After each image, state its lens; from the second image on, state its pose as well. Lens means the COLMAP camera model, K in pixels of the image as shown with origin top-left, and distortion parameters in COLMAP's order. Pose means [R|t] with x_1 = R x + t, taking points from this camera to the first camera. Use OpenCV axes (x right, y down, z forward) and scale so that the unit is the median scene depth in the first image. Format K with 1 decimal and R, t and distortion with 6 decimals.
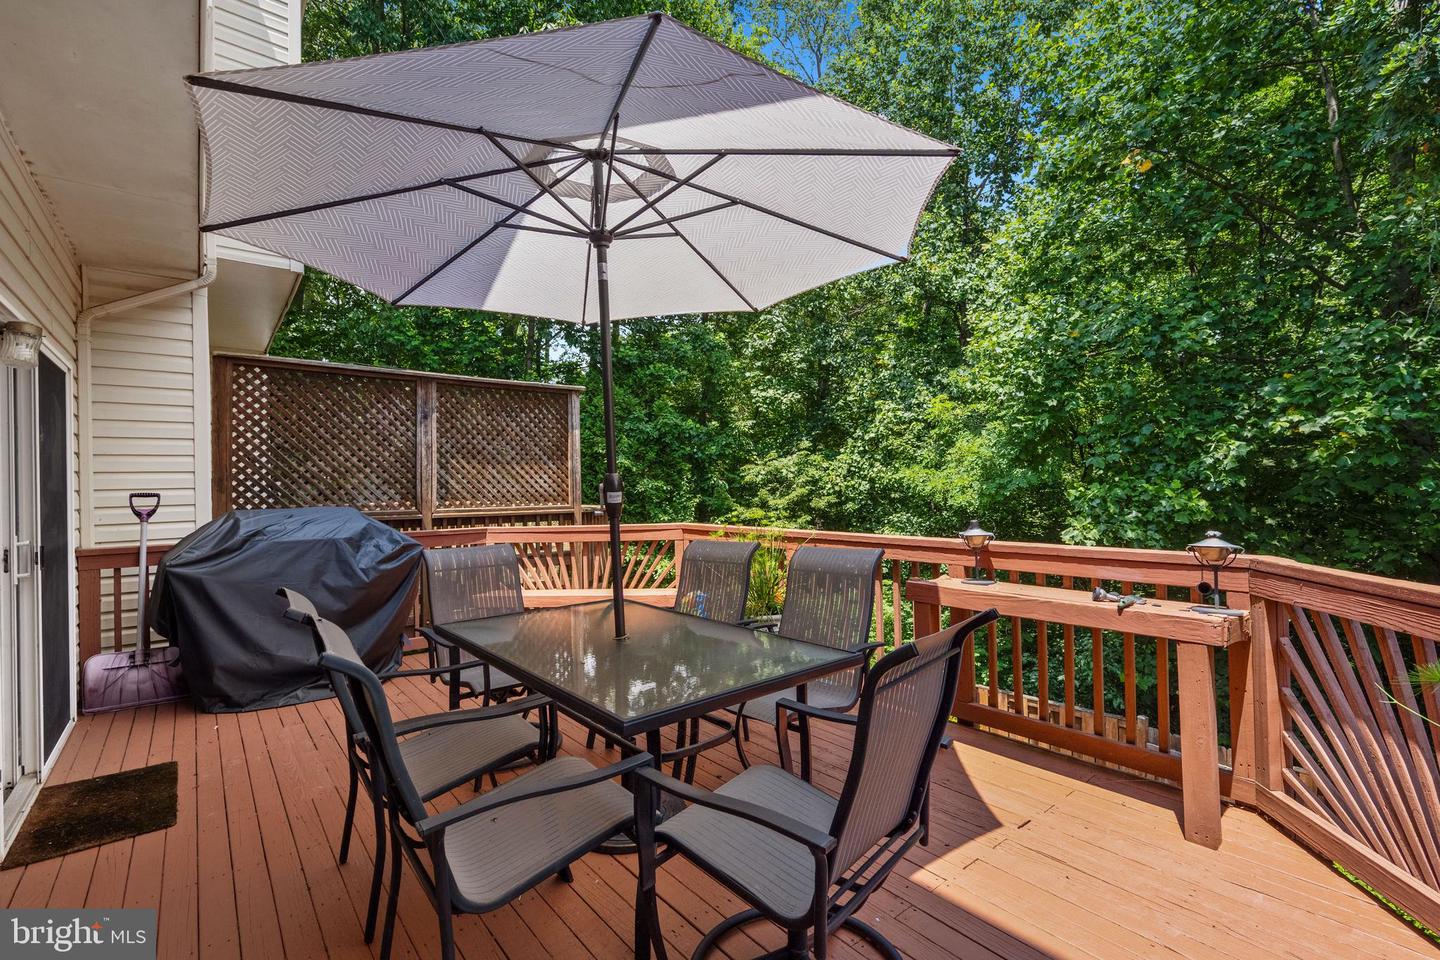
lens RADIAL K [[670.4, 0, 720.0], [0, 670.4, 480.0], [0, 0, 1]] dist [0.023295, 0.000262]
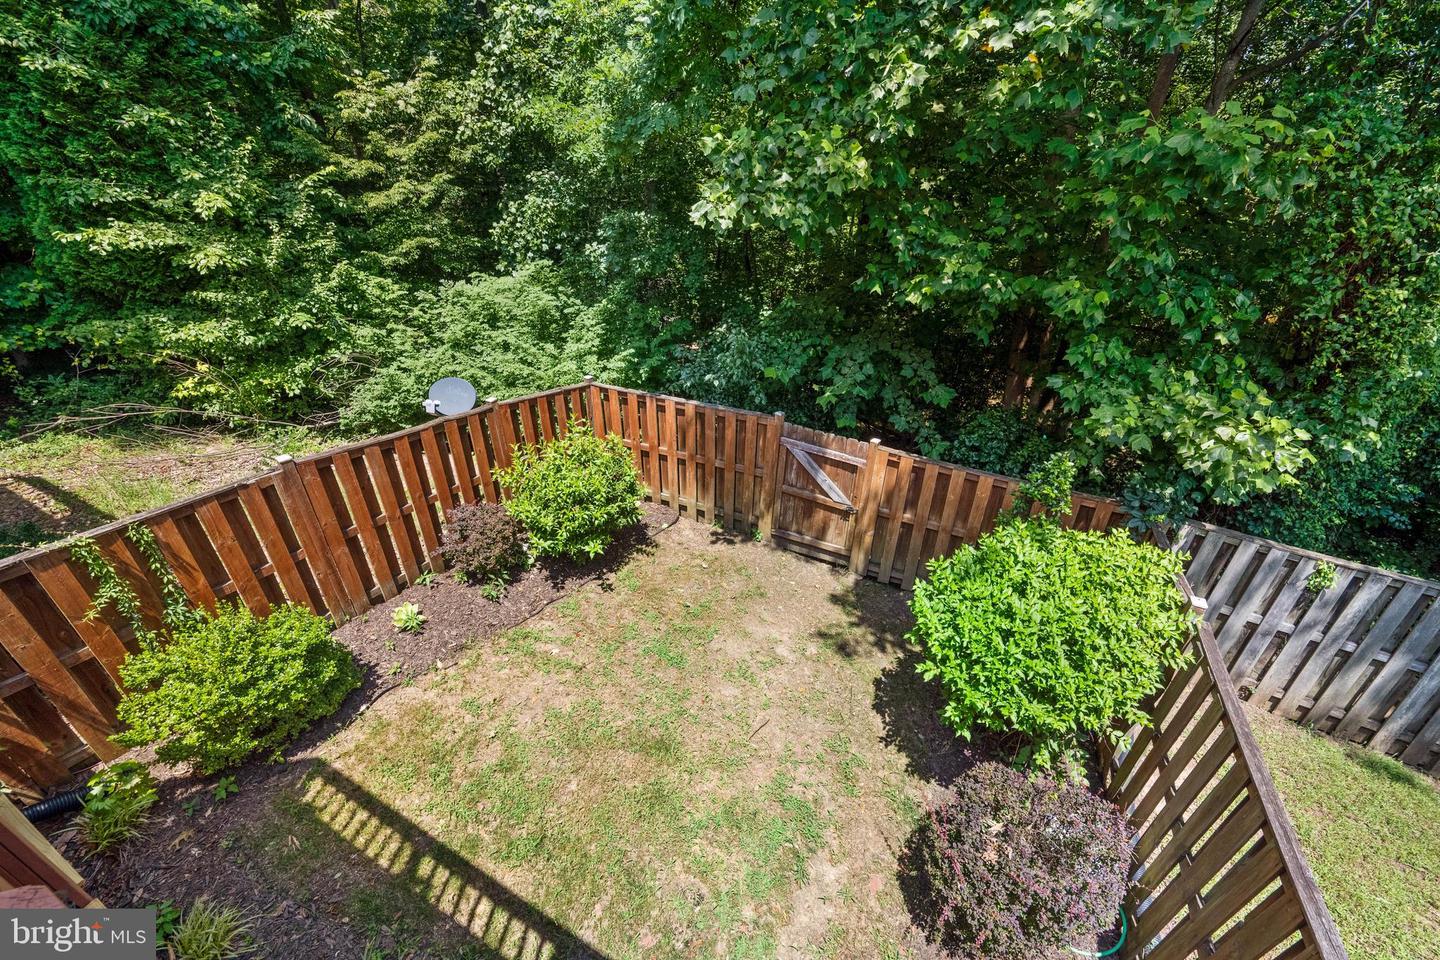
lens RADIAL K [[591.5, 0, 720.0], [0, 591.5, 480.0], [0, 0, 1]] dist [0.004401, 0.000404]
pose [[0.922886, -0.173658, 0.343692, 0.265320], [-0.026123, 0.862246, 0.505816, 0.009695], [-0.384186, -0.475789, 0.791218, 0.356067]]
